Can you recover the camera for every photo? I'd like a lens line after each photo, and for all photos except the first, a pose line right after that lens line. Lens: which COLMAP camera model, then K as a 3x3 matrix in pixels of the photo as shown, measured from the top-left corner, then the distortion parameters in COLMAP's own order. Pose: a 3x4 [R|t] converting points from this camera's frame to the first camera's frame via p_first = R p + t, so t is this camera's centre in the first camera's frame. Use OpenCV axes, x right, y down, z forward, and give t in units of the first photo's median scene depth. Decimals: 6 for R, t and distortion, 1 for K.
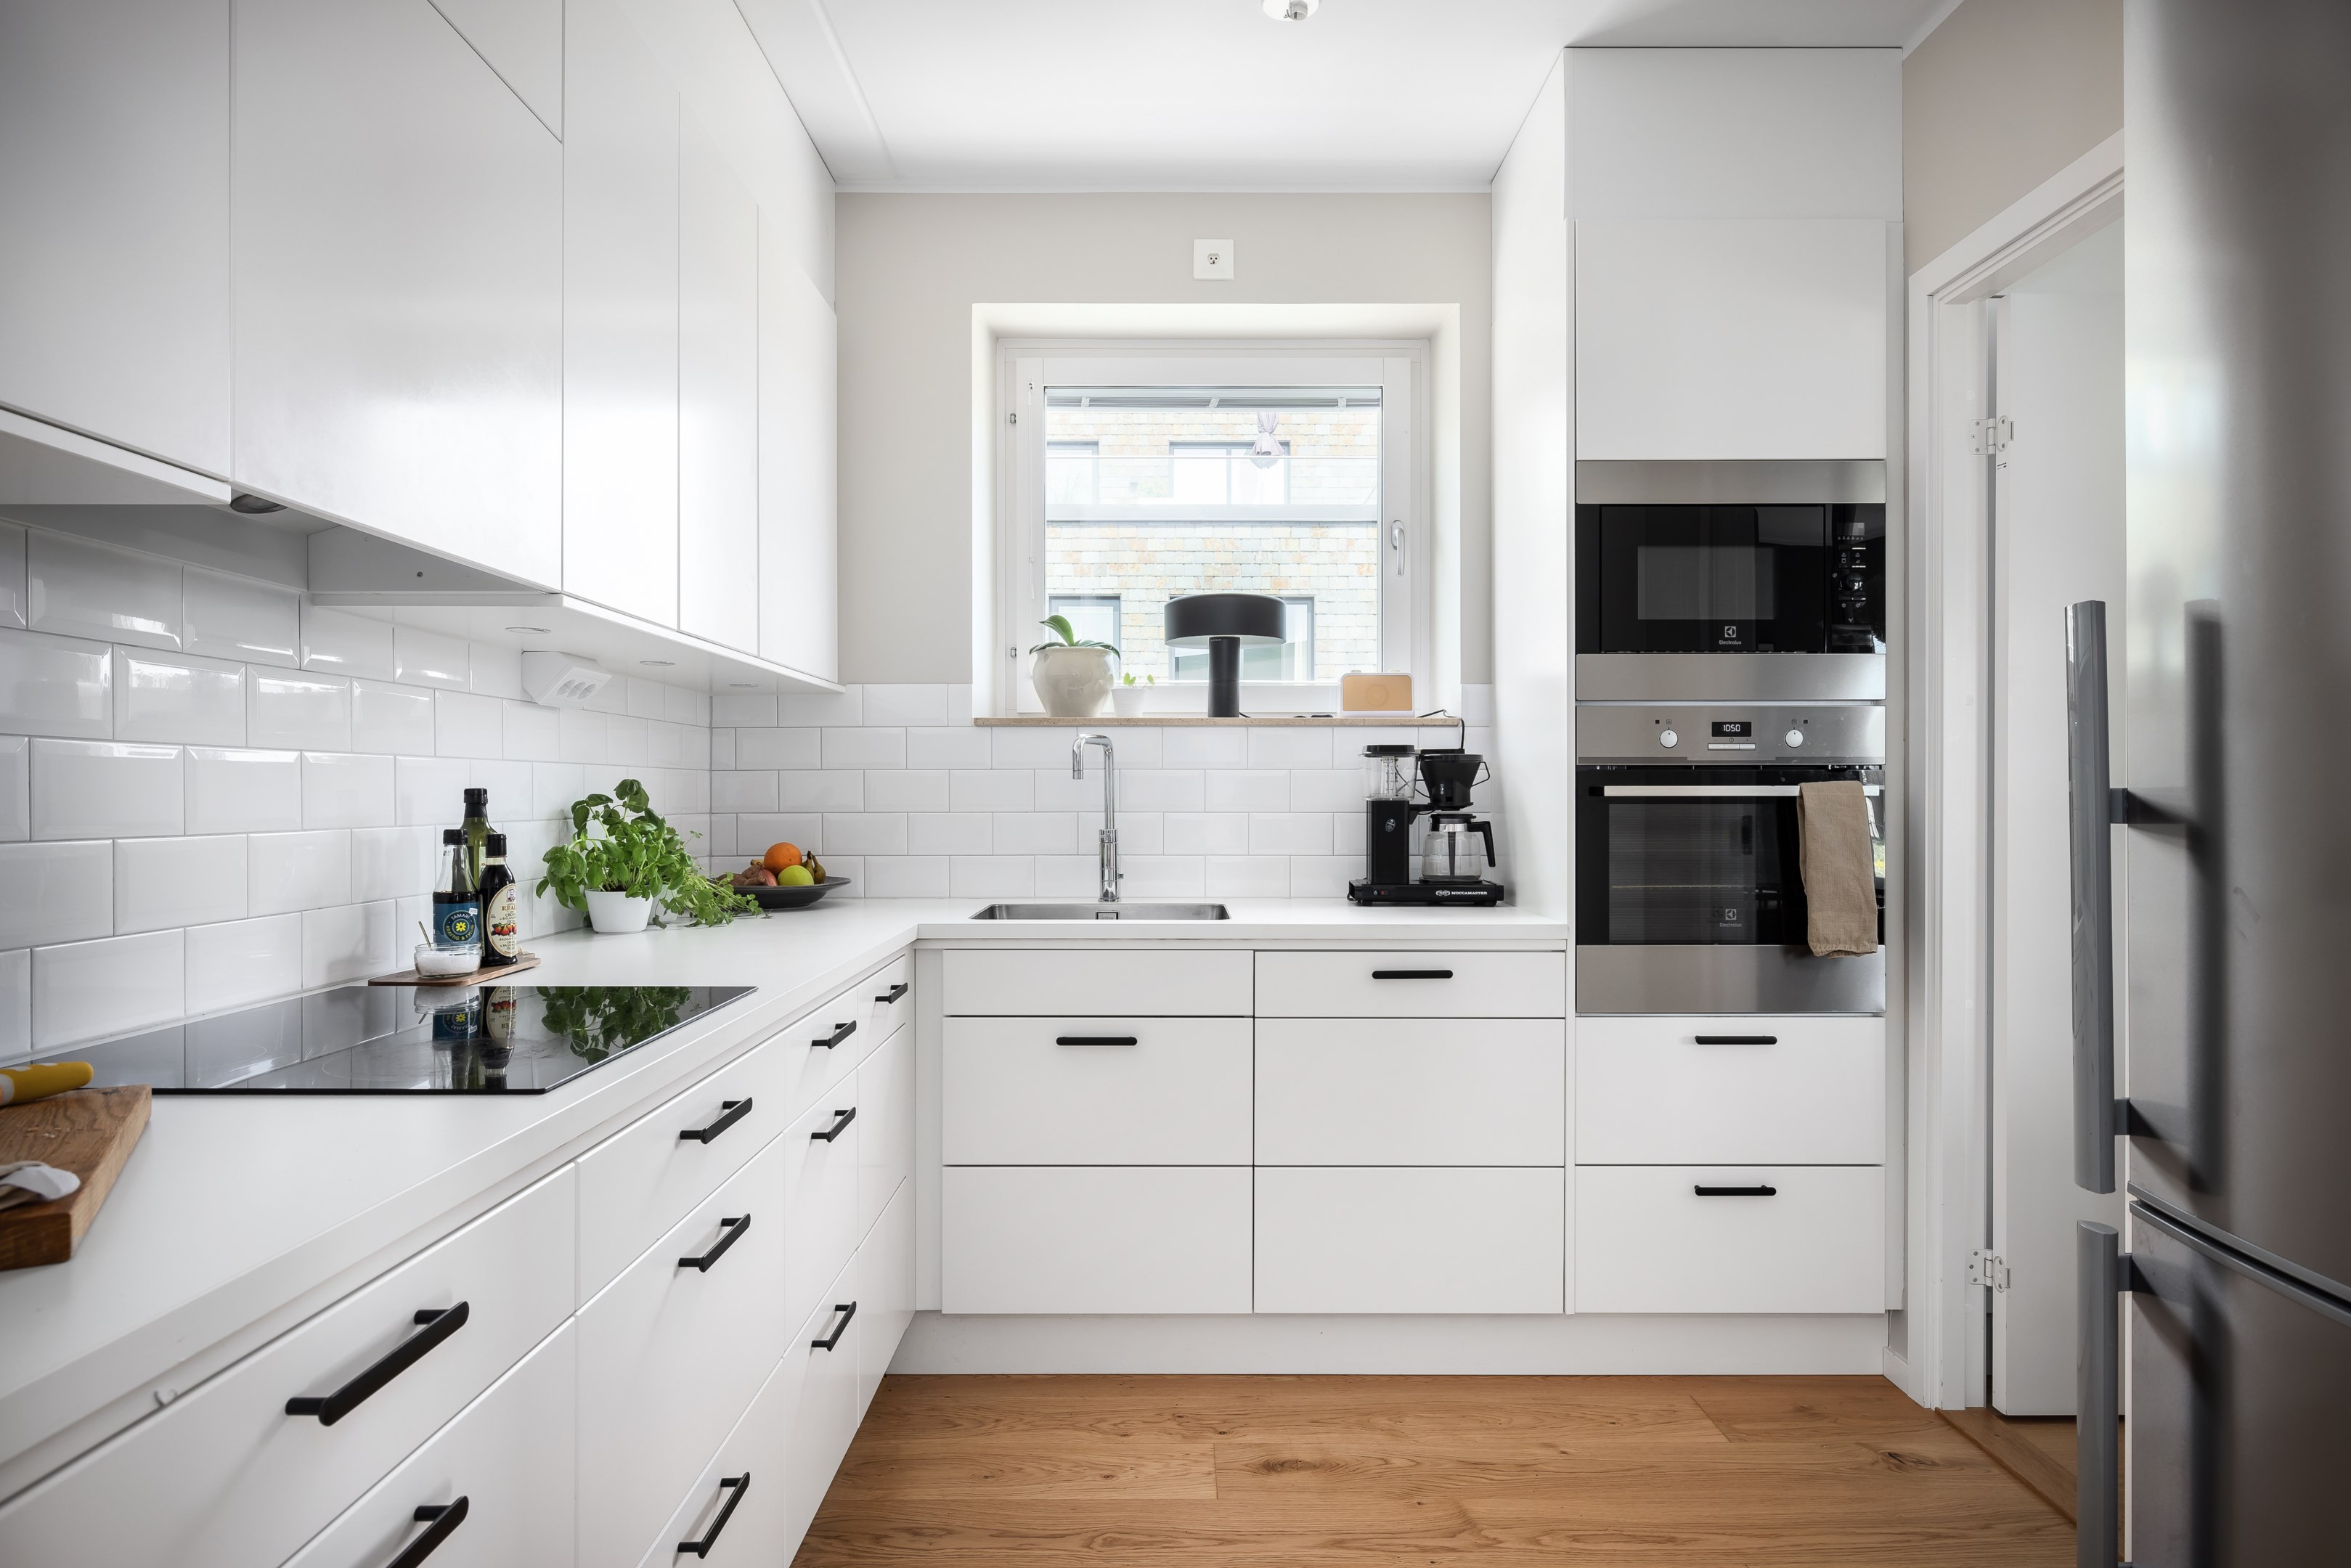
lens RADIAL K [[1327.3, 0, 1175.5], [0, 1327.3, 784.0], [0, 0, 1]] dist [-0.004391, -0.000646]
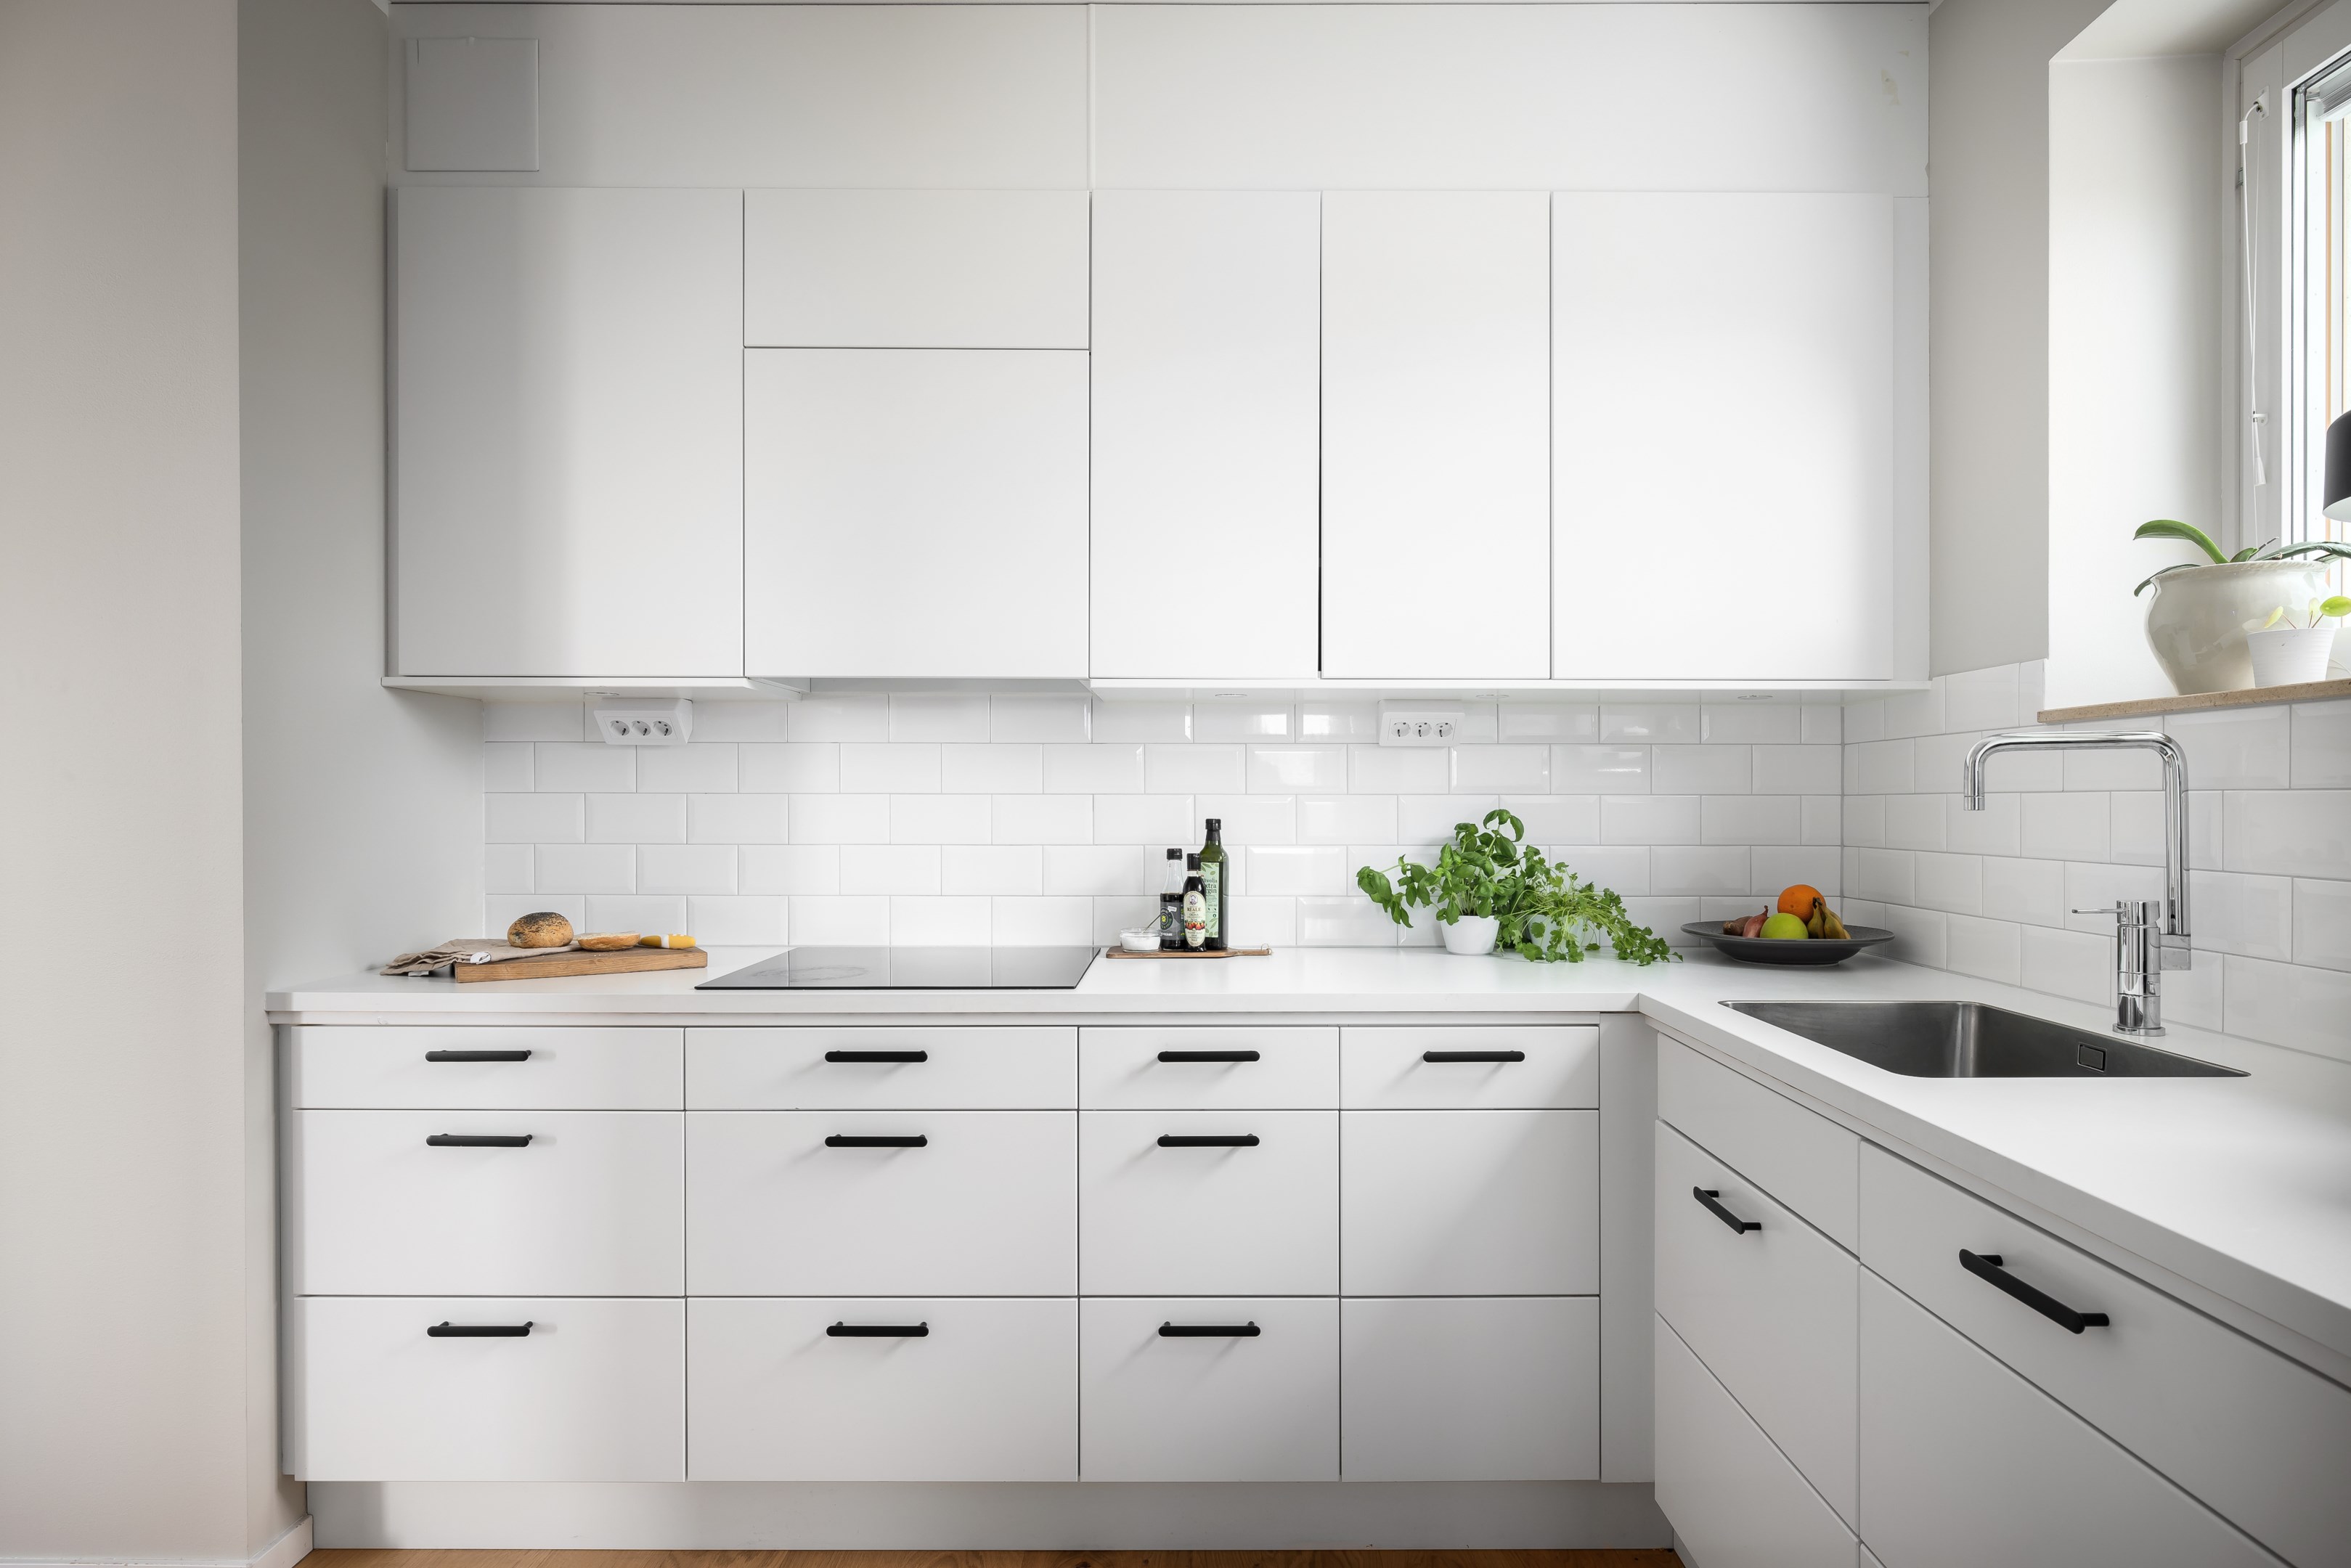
lens RADIAL K [[1327.3, 0, 1175.5], [0, 1327.3, 784.0], [0, 0, 1]] dist [-0.004391, -0.000646]
pose [[0.004921, -0.012624, -0.999908, 0.641195], [0.004986, 0.999908, -0.012599, -0.011732], [0.999975, -0.004924, 0.004983, 0.757682]]
